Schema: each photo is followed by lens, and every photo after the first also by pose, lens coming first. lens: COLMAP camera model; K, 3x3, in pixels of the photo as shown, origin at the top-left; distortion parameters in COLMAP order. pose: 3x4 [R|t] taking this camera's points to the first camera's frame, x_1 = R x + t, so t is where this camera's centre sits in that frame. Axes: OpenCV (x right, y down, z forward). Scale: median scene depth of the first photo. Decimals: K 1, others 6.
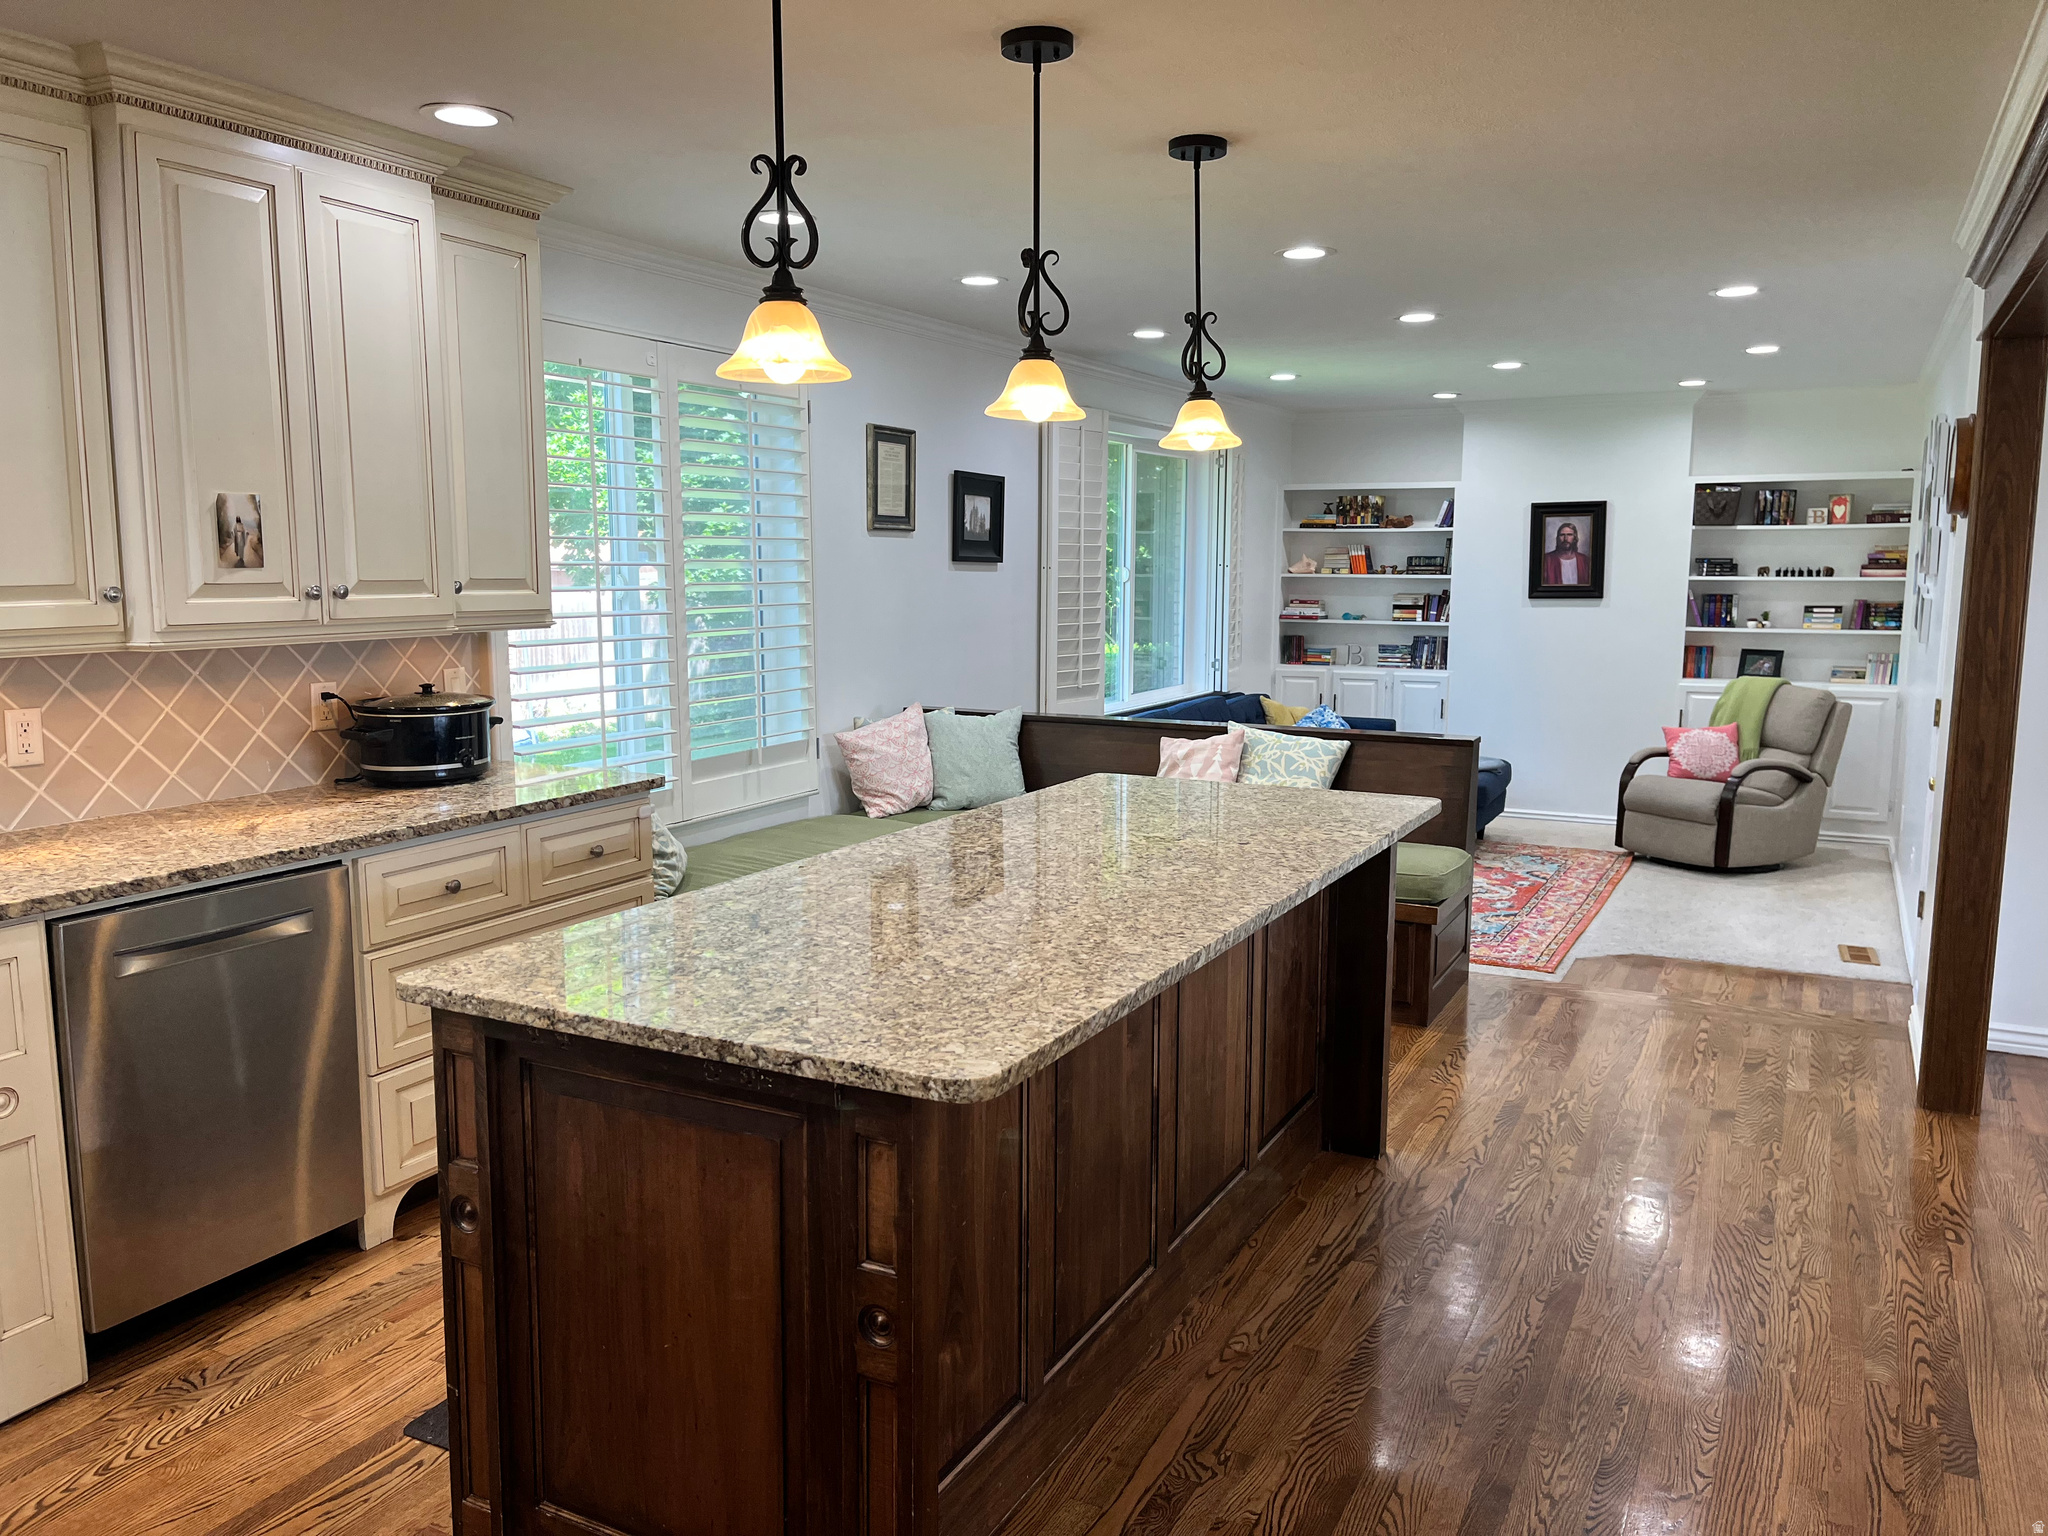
lens RADIAL K [[1552.0, 0, 1016.7], [0, 1552.0, 767.9], [0, 0, 1]] dist [0.055279, -0.088051]
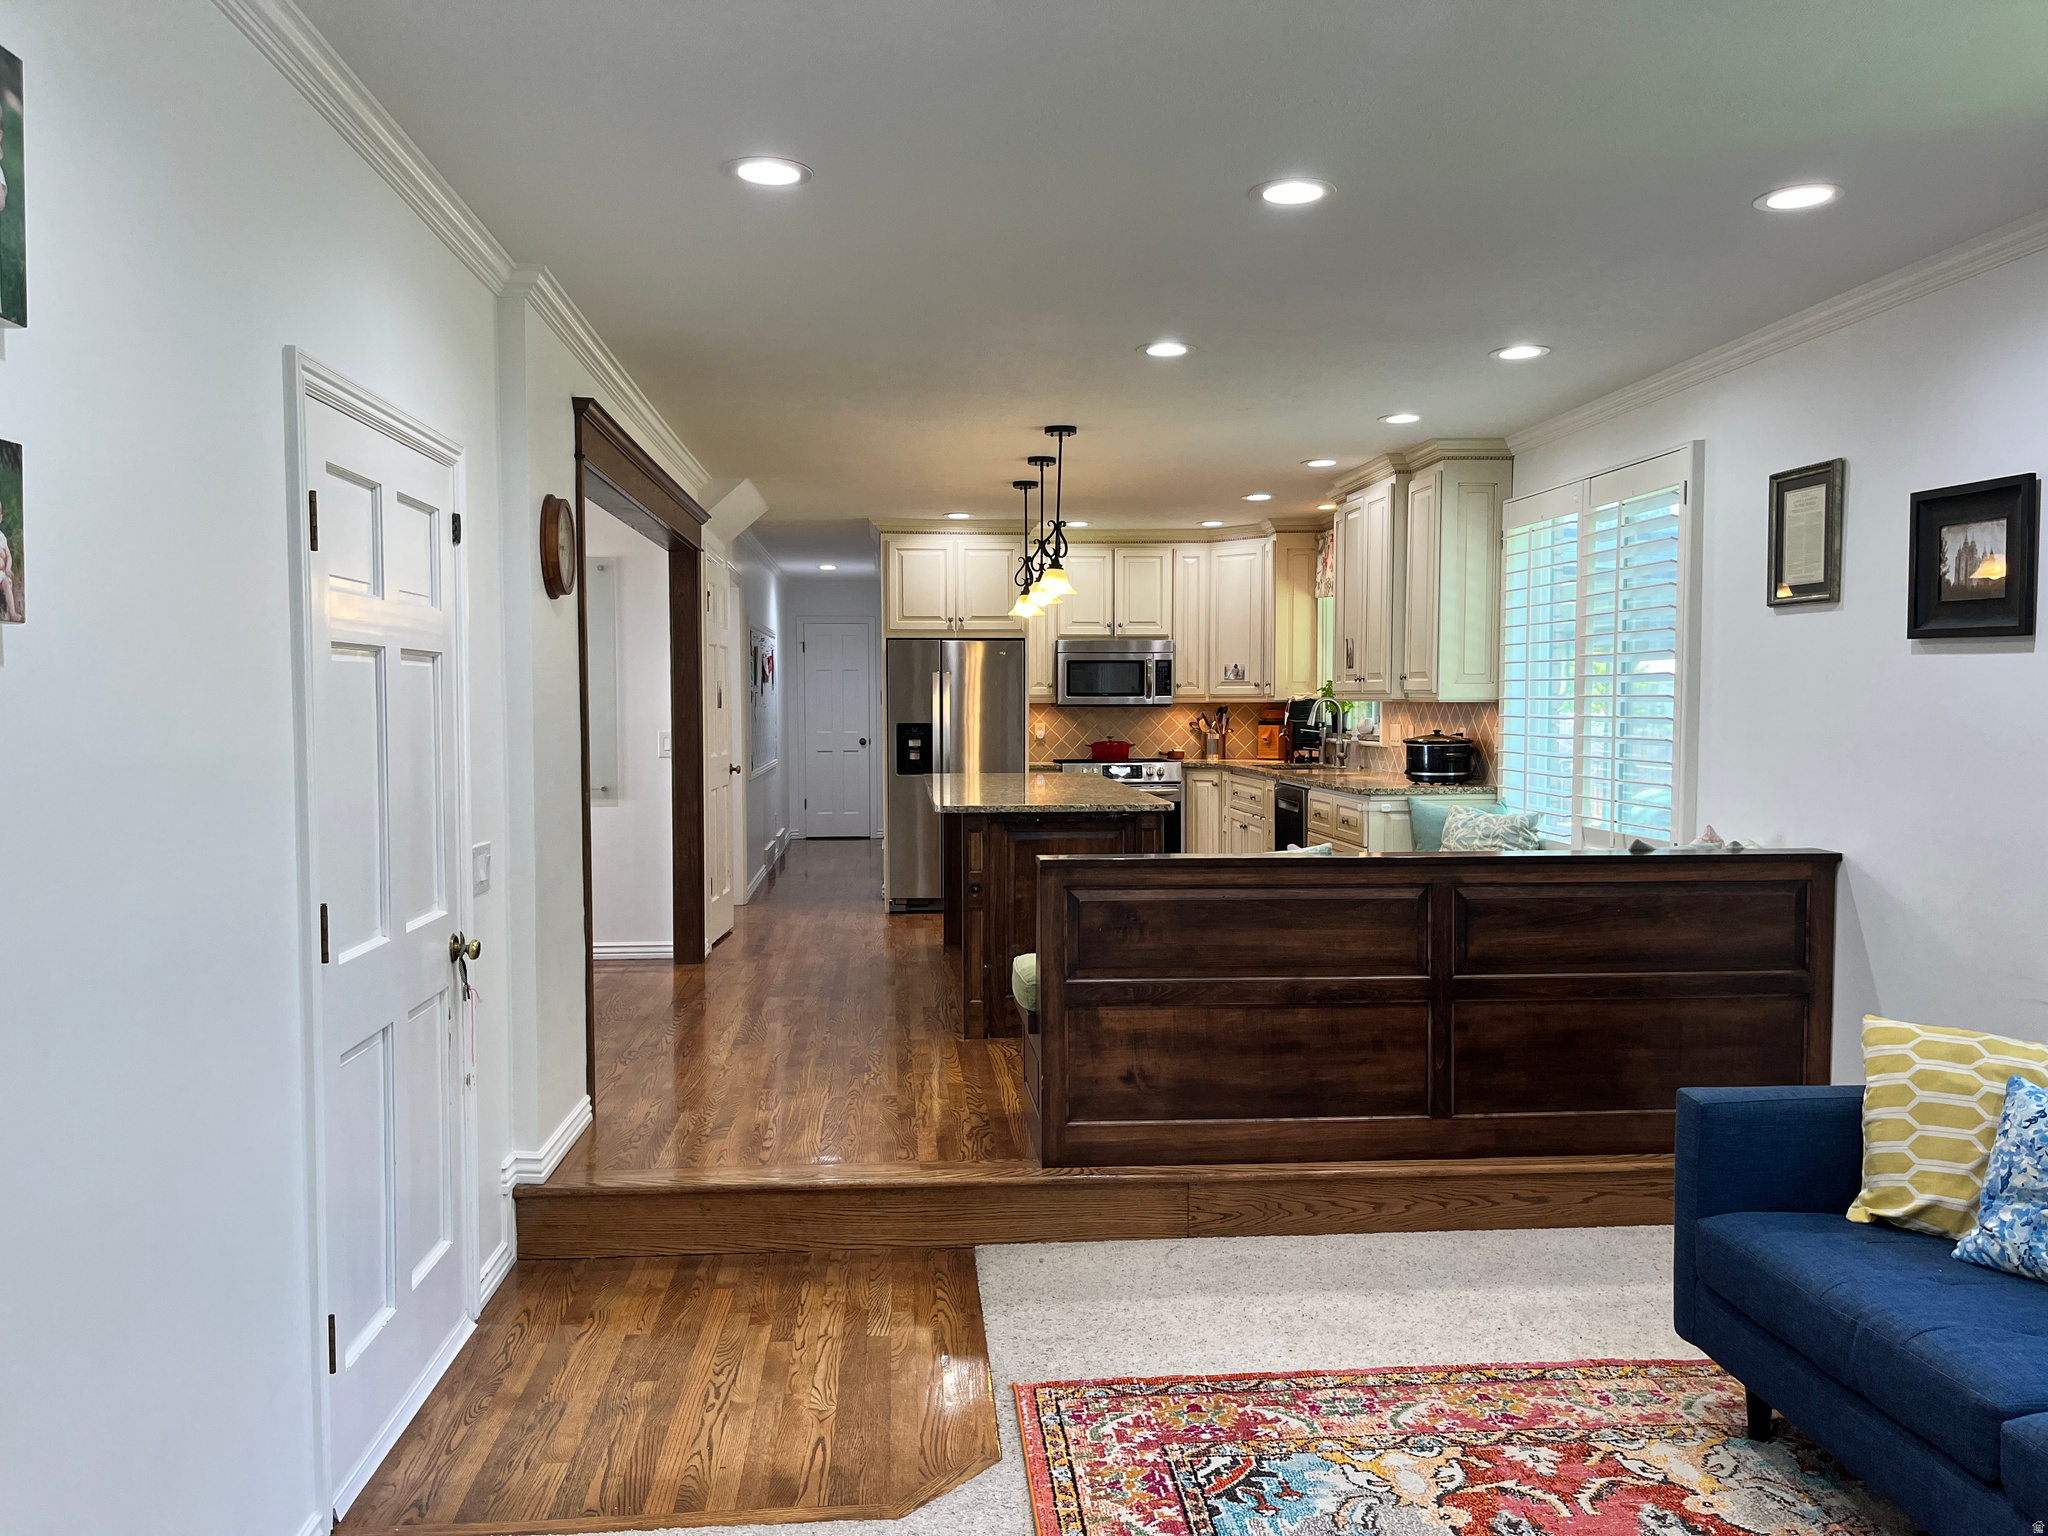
lens RADIAL K [[1548.5, 0, 1022.0], [0, 1548.5, 776.1], [0, 0, 1]] dist [0.072017, -0.097046]
pose [[-0.845629, 0.027800, -0.533047, 0.570106], [-0.071762, 0.983655, 0.165143, -0.151848], [0.528926, 0.177902, -0.829812, 1.292402]]
